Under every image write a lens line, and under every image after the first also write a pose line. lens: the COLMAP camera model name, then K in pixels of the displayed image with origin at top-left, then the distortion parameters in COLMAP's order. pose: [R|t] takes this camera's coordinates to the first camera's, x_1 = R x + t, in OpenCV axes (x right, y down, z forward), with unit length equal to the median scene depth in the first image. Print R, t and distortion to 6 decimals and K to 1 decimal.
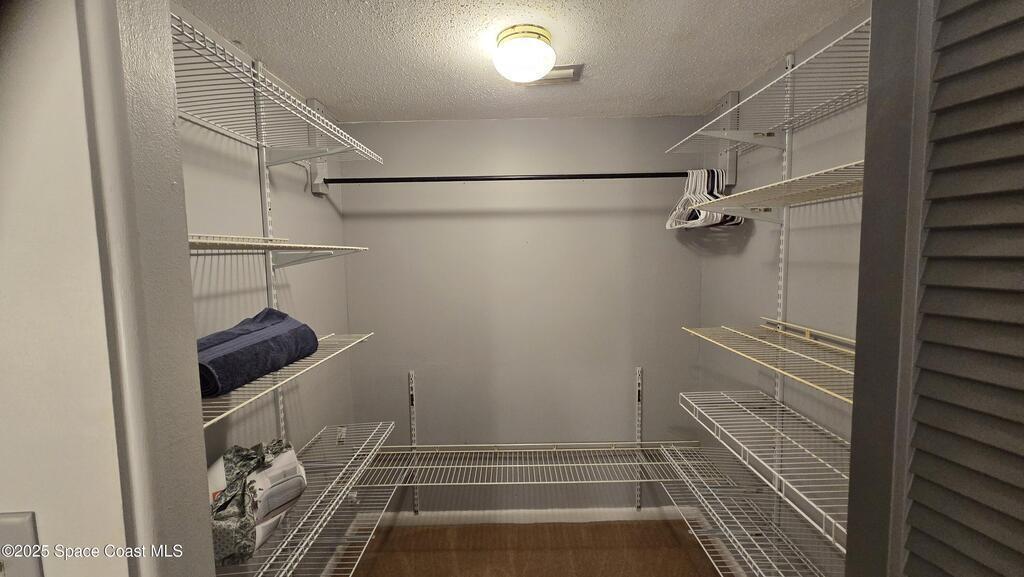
lens RADIAL K [[420.5, 0, 512.6], [0, 420.5, 285.9], [0, 0, 1]] dist [0.001755, 0.000292]
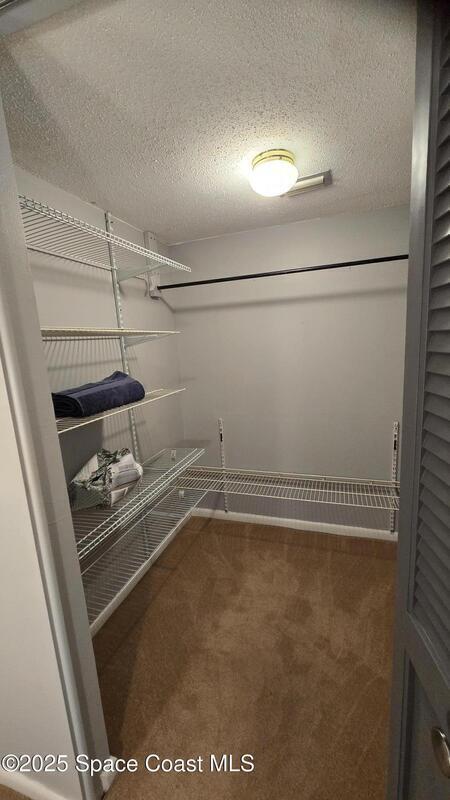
lens RADIAL K [[328.5, 0, 223.3], [0, 328.5, 403.7], [0, 0, 1]] dist [0.001755, 0.000292]
pose [[0.943379, 0.024922, -0.330780, 0.210089], [0.015538, 0.992759, 0.119112, 0.028342], [0.331354, -0.117507, 0.936161, -0.077371]]
